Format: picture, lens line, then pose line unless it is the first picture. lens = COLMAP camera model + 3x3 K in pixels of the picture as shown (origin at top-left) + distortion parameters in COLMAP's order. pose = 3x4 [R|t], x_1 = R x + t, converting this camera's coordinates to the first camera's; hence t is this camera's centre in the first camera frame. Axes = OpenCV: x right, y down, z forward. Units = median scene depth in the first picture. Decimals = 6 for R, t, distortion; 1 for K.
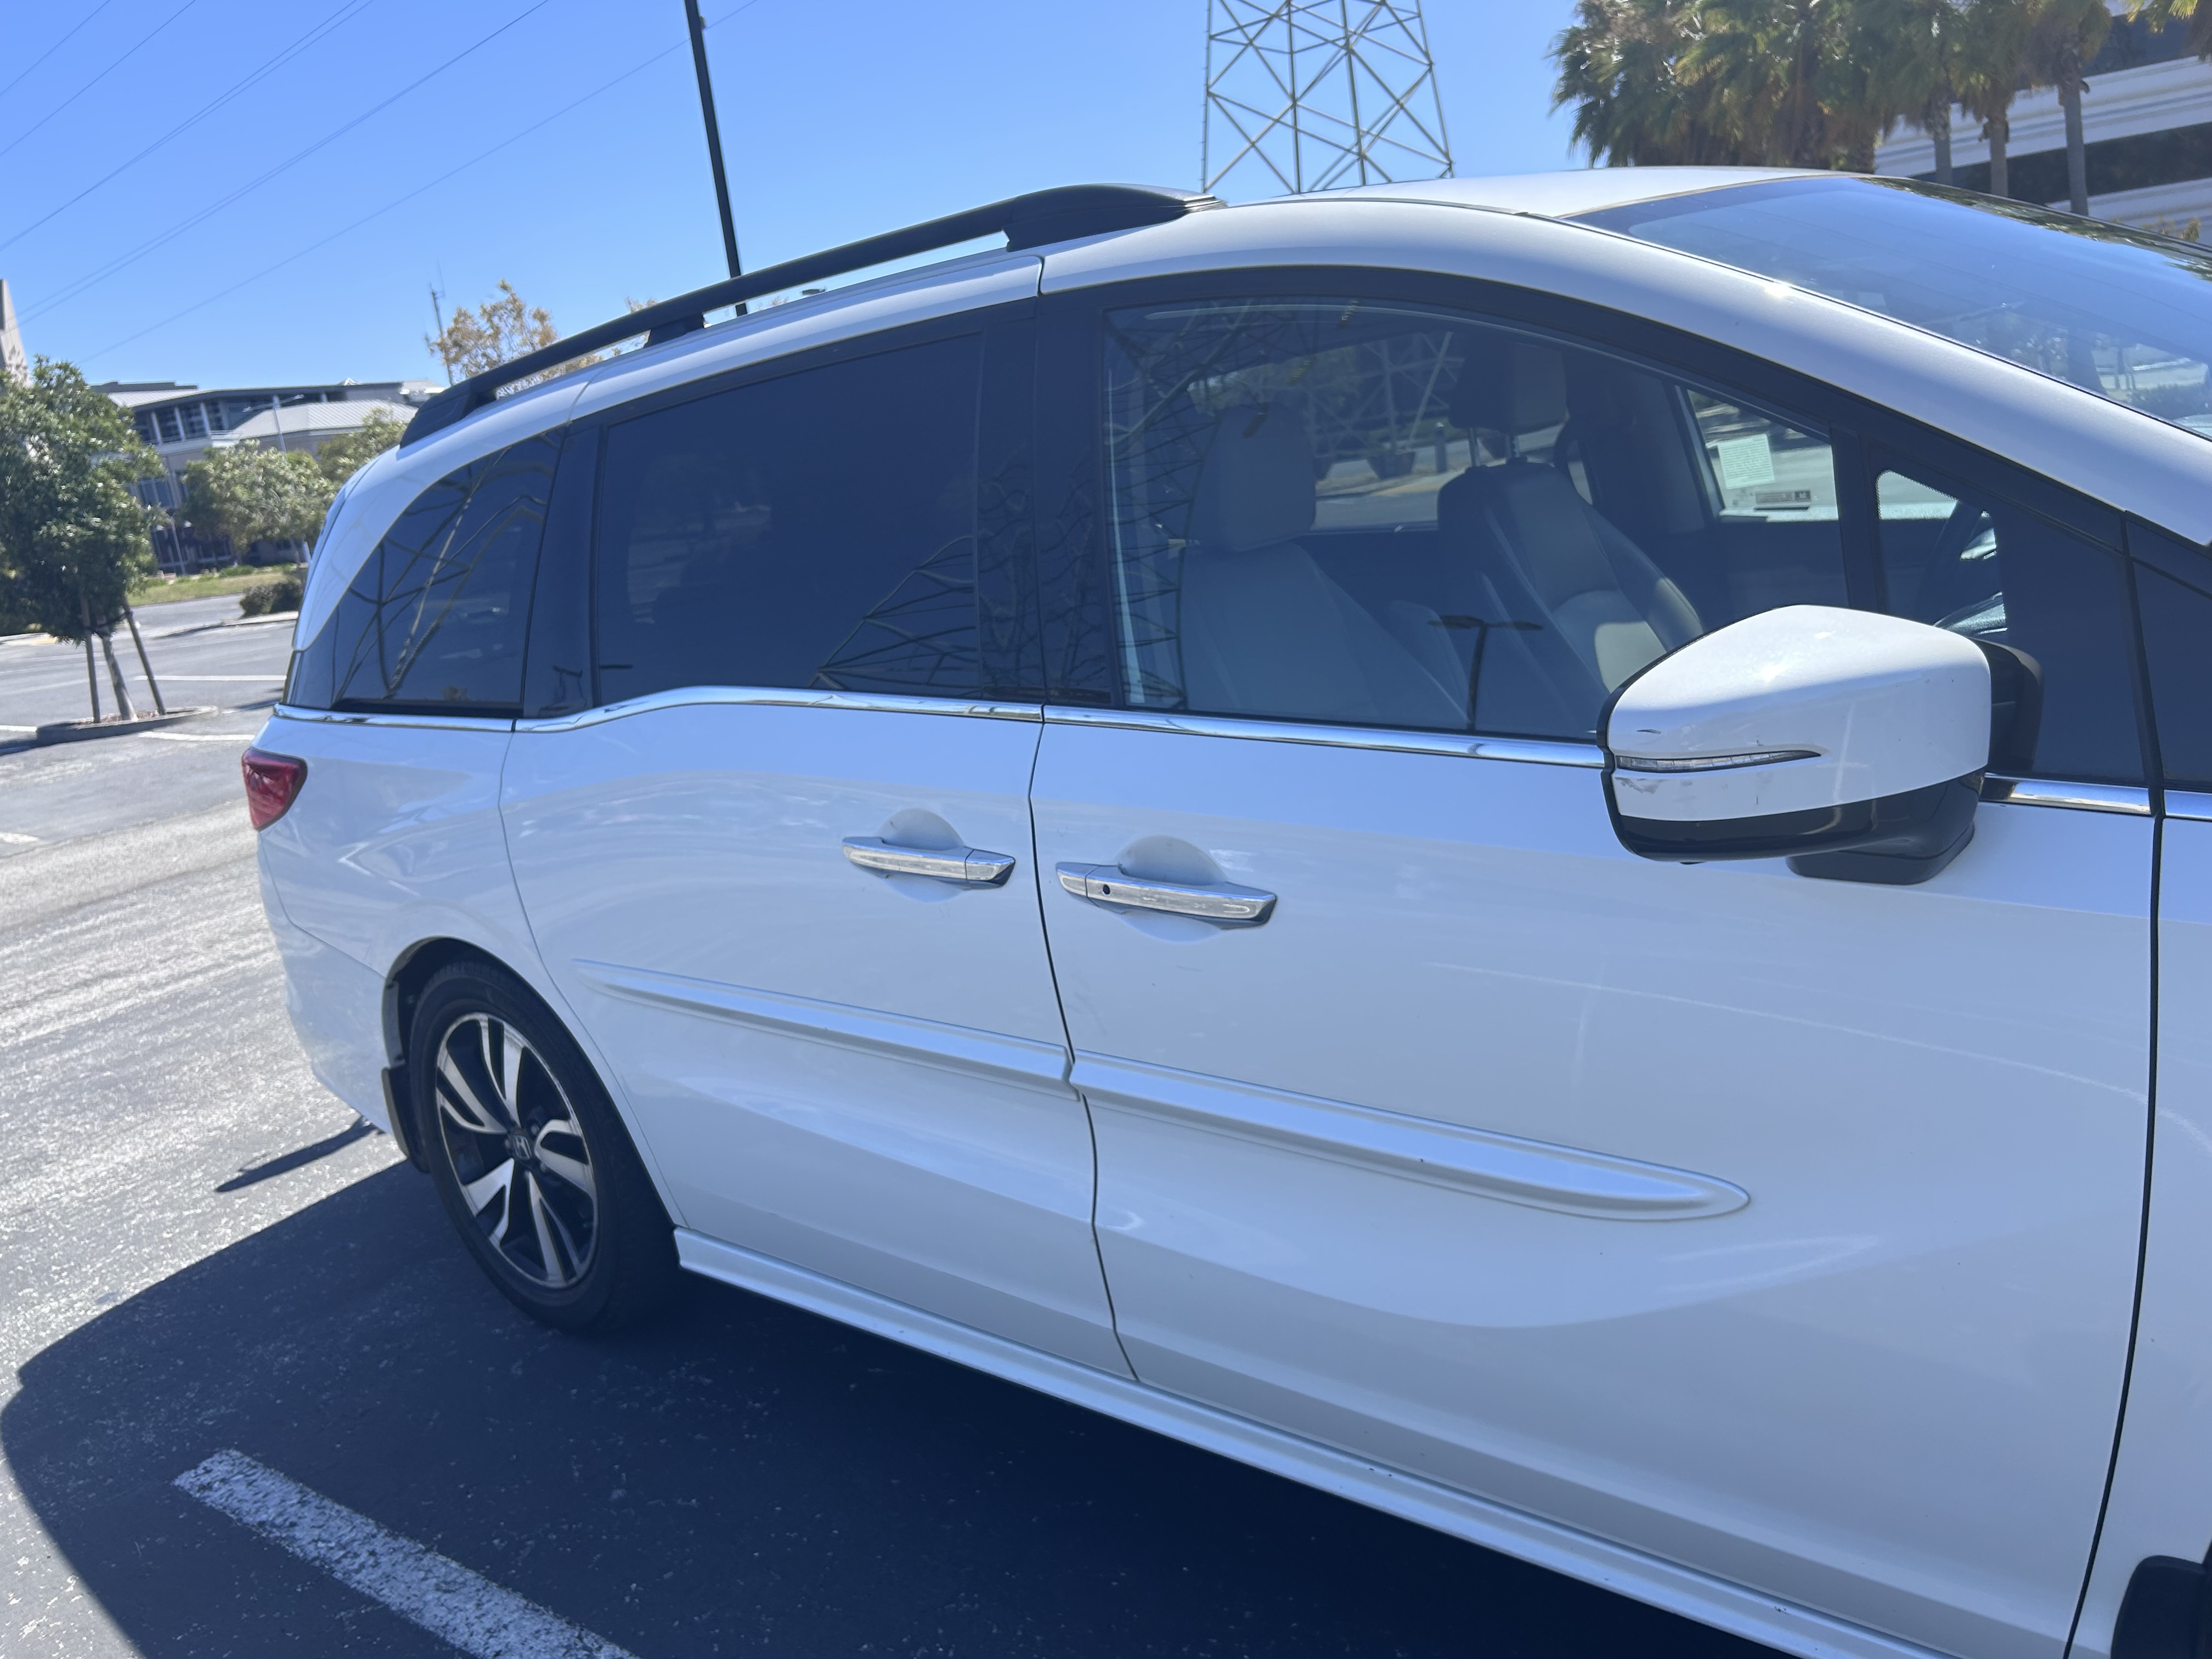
lens RADIAL K [[1681.4, 0, 1108.9], [0, 1681.4, 839.7], [0, 0, 1]] dist [0.015574, -0.026616]
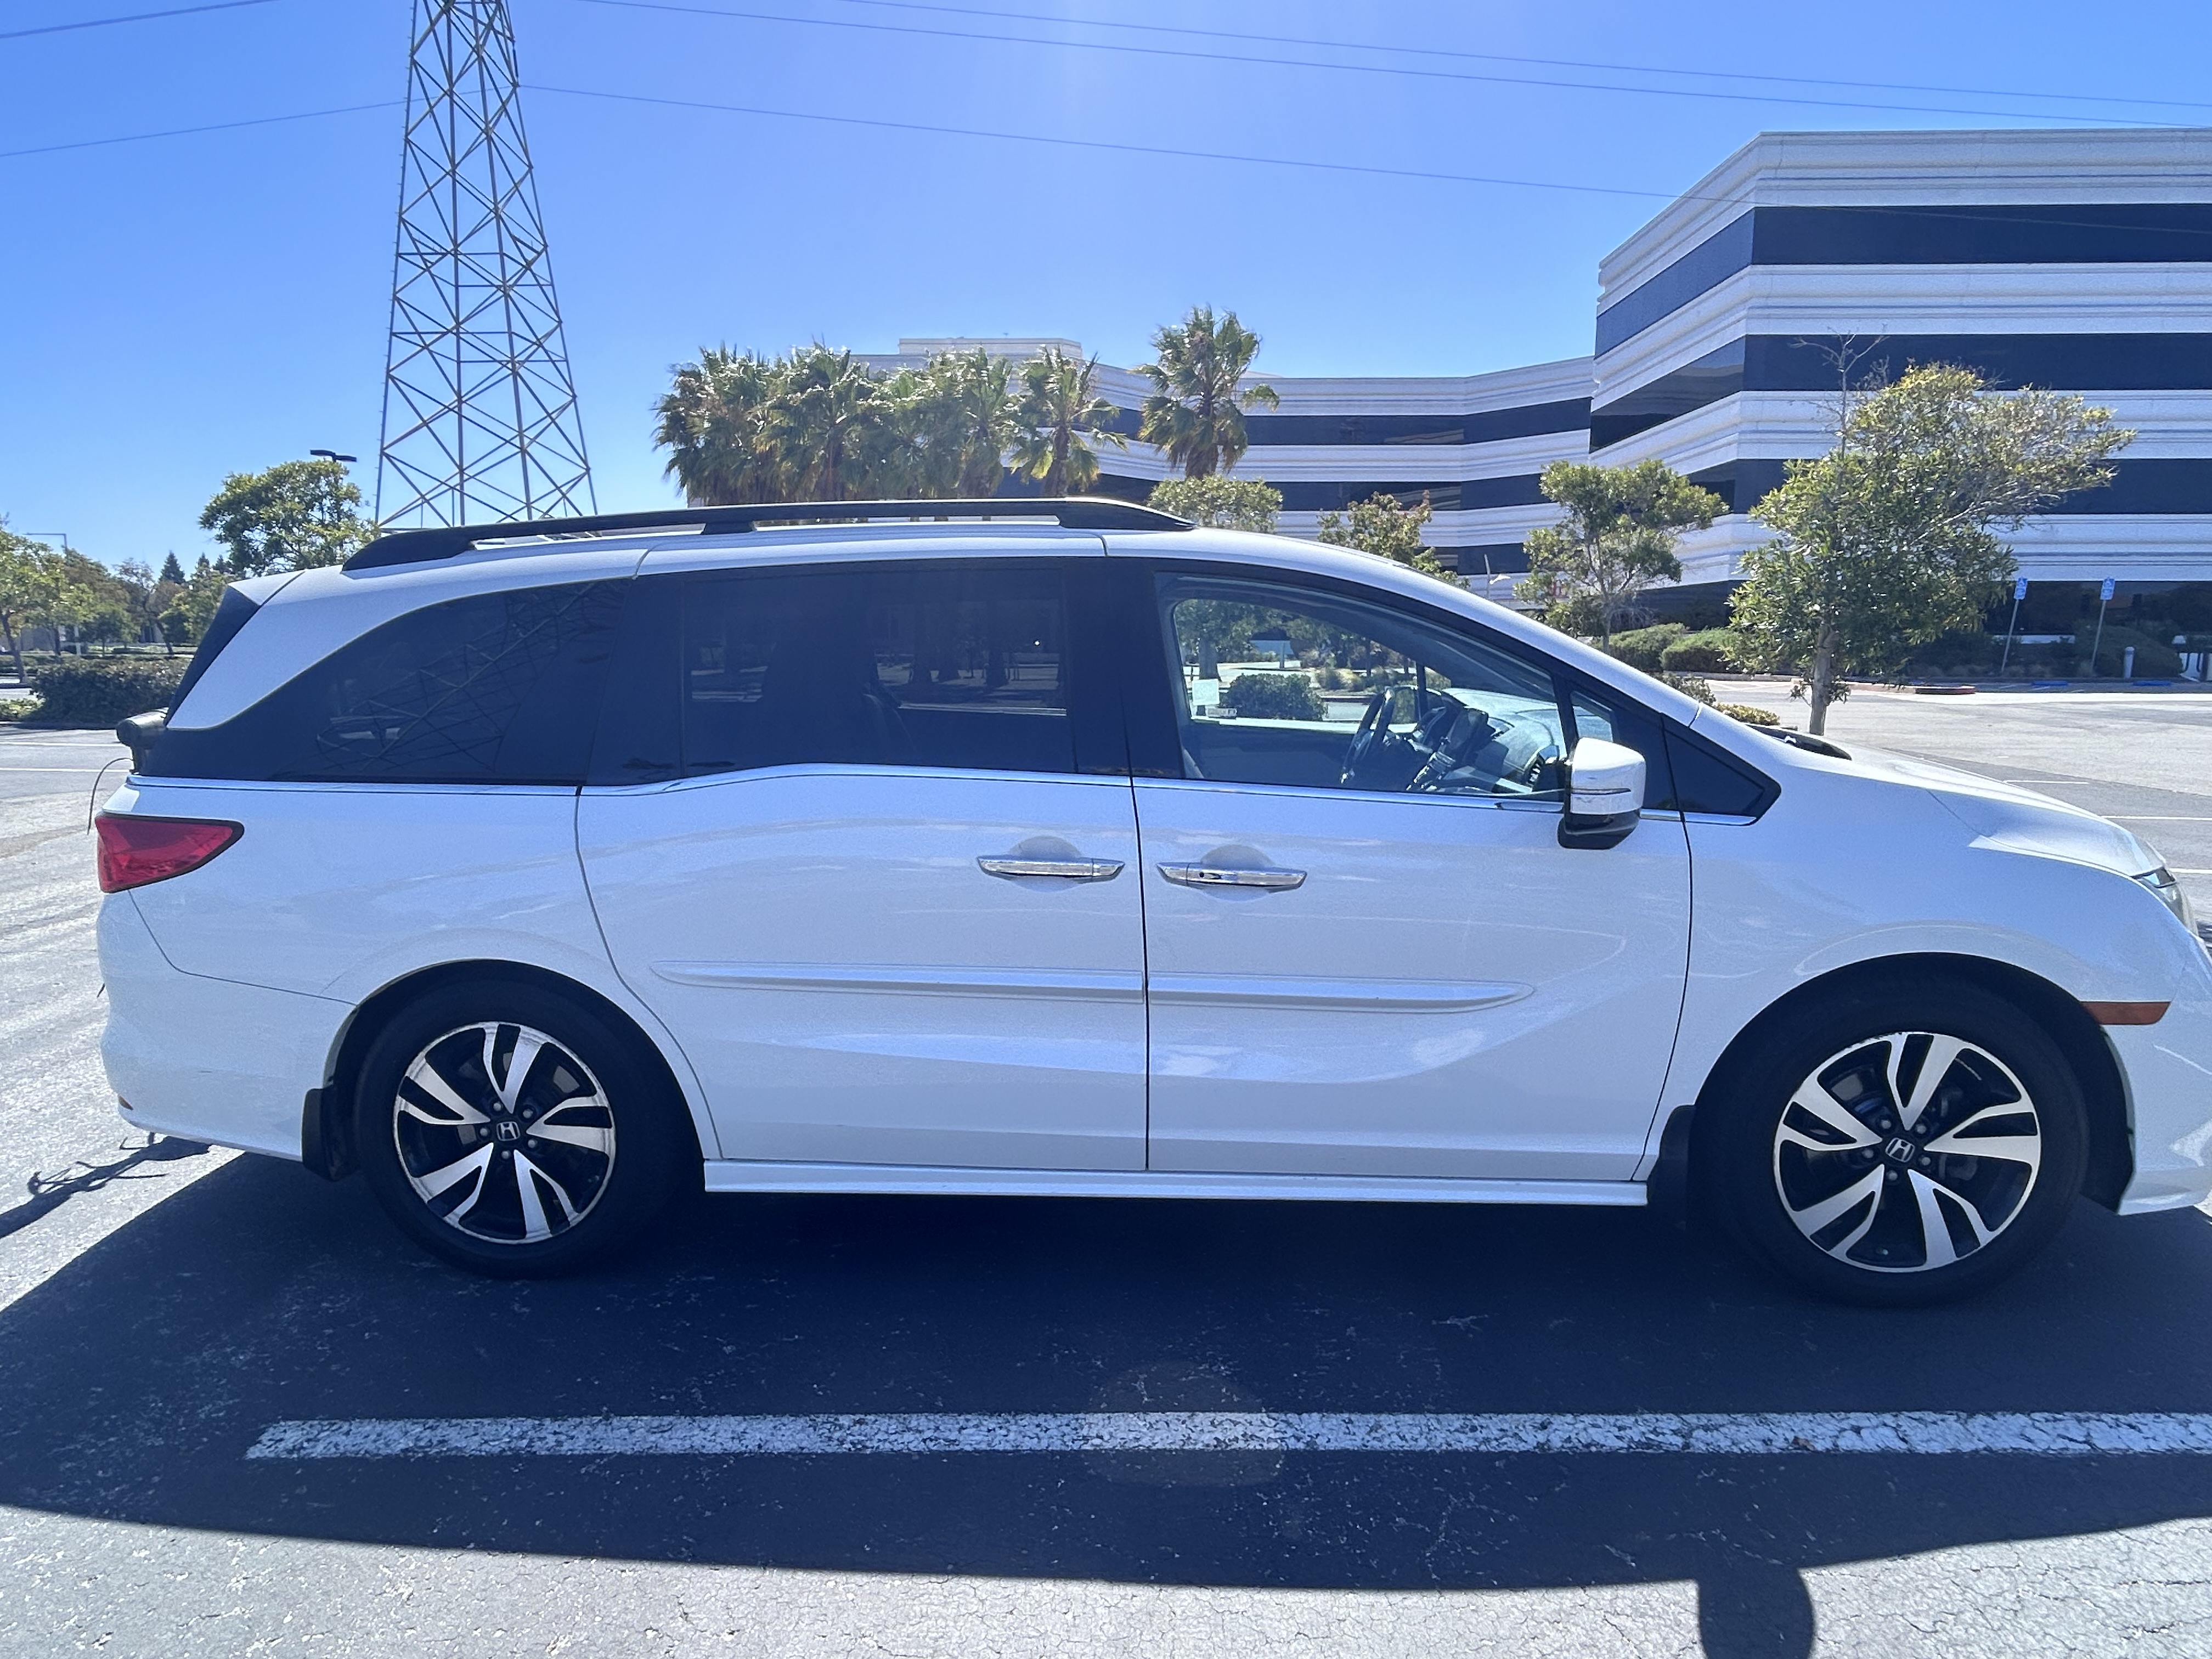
lens RADIAL K [[1225.7, 0, 1104.8], [0, 1225.7, 819.2], [0, 0, 1]] dist [-0.007474, 0.001678]
pose [[0.801502, 0.039454, 0.596689, -0.526452], [0.035650, 0.992894, -0.113539, 0.069437], [-0.596928, 0.112273, 0.794400, -0.010890]]
